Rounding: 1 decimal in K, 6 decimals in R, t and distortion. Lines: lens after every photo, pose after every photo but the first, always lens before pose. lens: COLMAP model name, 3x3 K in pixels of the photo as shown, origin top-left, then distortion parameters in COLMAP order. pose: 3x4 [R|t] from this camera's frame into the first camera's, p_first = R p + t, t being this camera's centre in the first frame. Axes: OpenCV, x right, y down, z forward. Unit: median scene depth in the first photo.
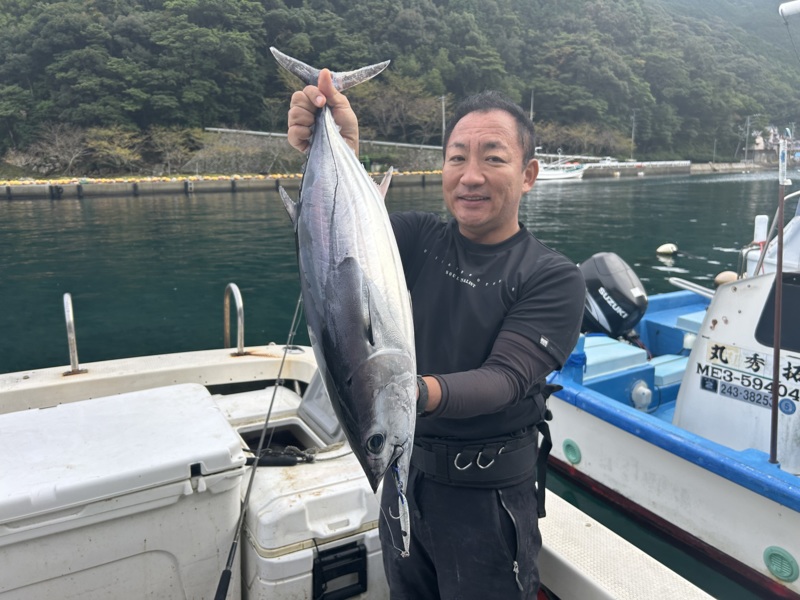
lens RADIAL K [[611.4, 0, 395.7], [0, 611.4, 303.8], [0, 0, 1]] dist [0.001270, -0.005952]
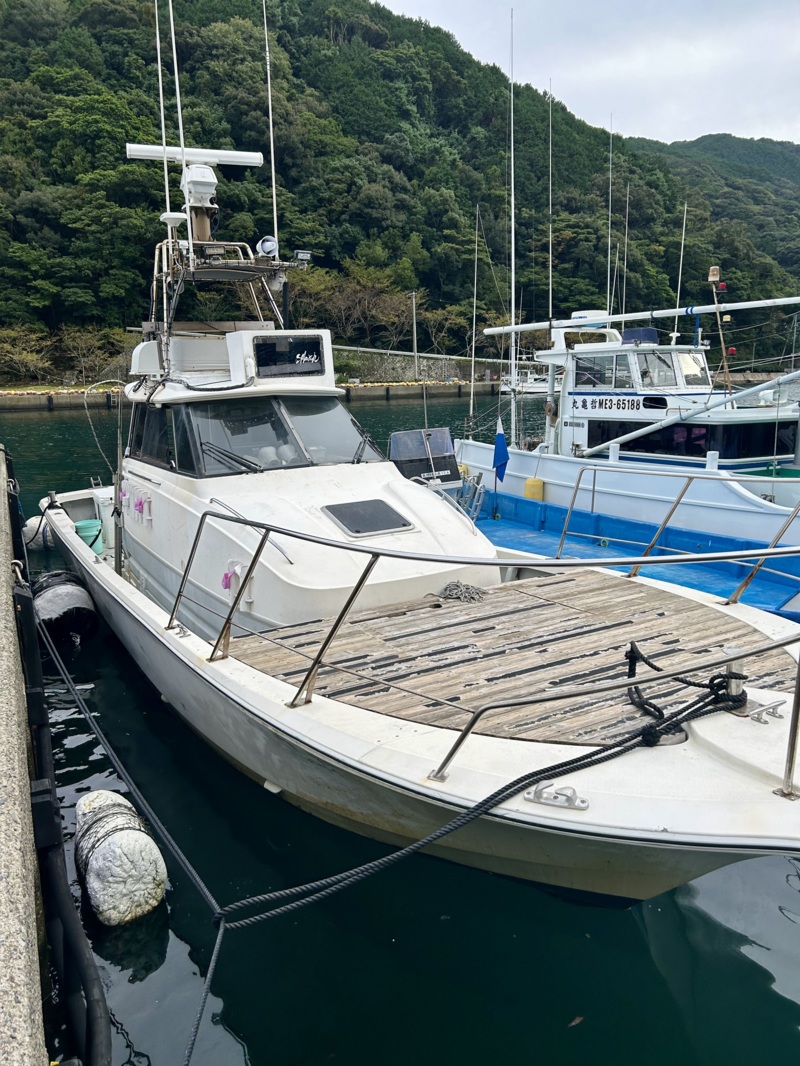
lens RADIAL K [[814.6, 0, 394.2], [0, 814.6, 556.9], [0, 0, 1]] dist [0.001270, -0.005952]
pose [[0.999563, 0.000949, 0.029531, 0.016885], [-0.001110, 0.999985, 0.005449, 0.015227], [-0.029526, -0.005479, 0.999549, -0.106145]]
